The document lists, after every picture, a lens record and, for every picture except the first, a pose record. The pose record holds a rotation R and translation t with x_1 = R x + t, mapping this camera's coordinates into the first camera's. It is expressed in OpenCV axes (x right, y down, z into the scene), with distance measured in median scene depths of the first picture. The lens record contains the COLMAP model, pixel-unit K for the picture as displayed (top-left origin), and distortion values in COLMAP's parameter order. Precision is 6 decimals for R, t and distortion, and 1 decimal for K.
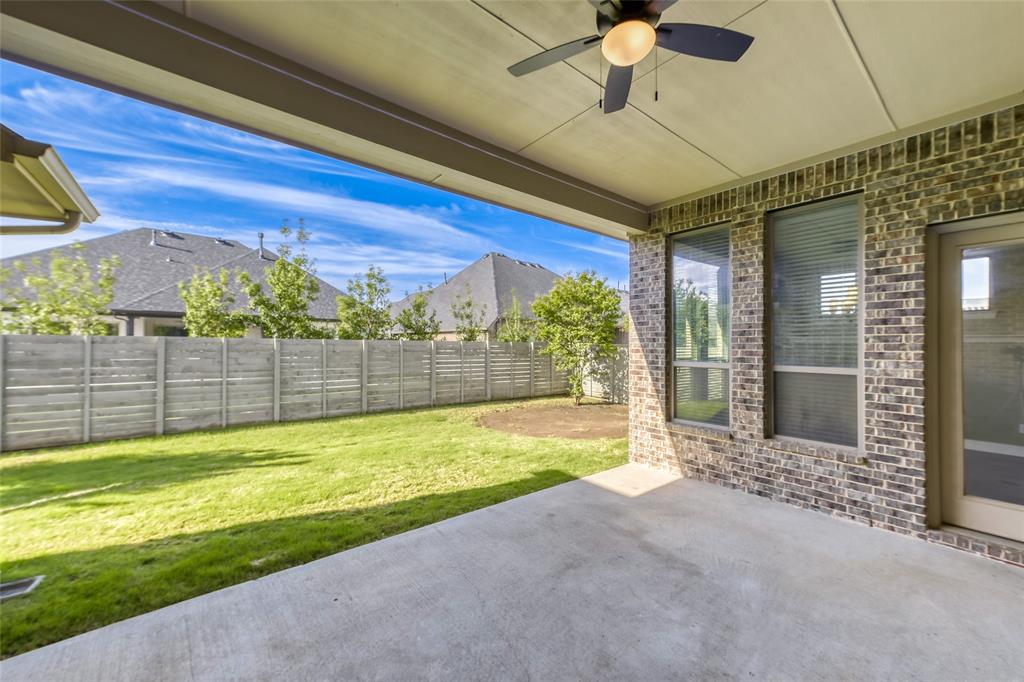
lens RADIAL K [[397.9, 0, 507.1], [0, 397.9, 340.6], [0, 0, 1]] dist [0.009281, -0.000446]
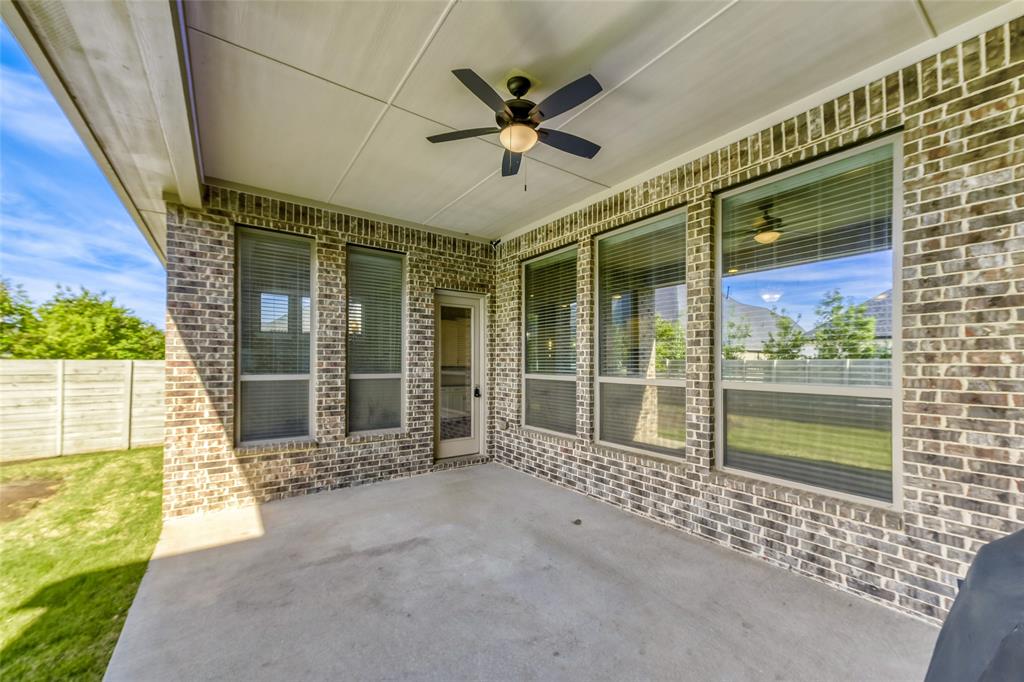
lens RADIAL K [[397.9, 0, 514.5], [0, 397.9, 365.8], [0, 0, 1]] dist [0.009281, -0.000446]
pose [[0.038884, -0.003716, 0.999237, -0.481626], [-0.009073, 0.999951, 0.004072, 0.026271], [-0.999203, -0.009225, 0.038848, 0.448922]]
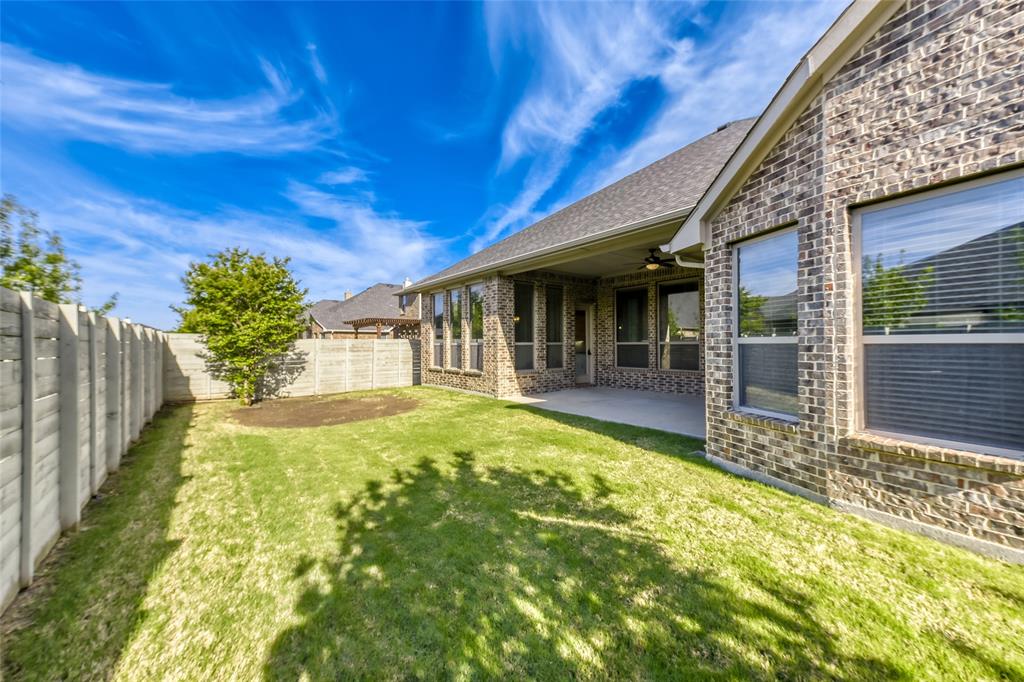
lens RADIAL K [[397.9, 0, 506.3], [0, 397.9, 344.1], [0, 0, 1]] dist [0.009281, -0.000446]
pose [[0.010095, 0.003222, 0.999944, -1.917199], [0.002764, 0.999991, -0.003250, 0.076754], [-0.999945, 0.002797, 0.010086, 1.197588]]
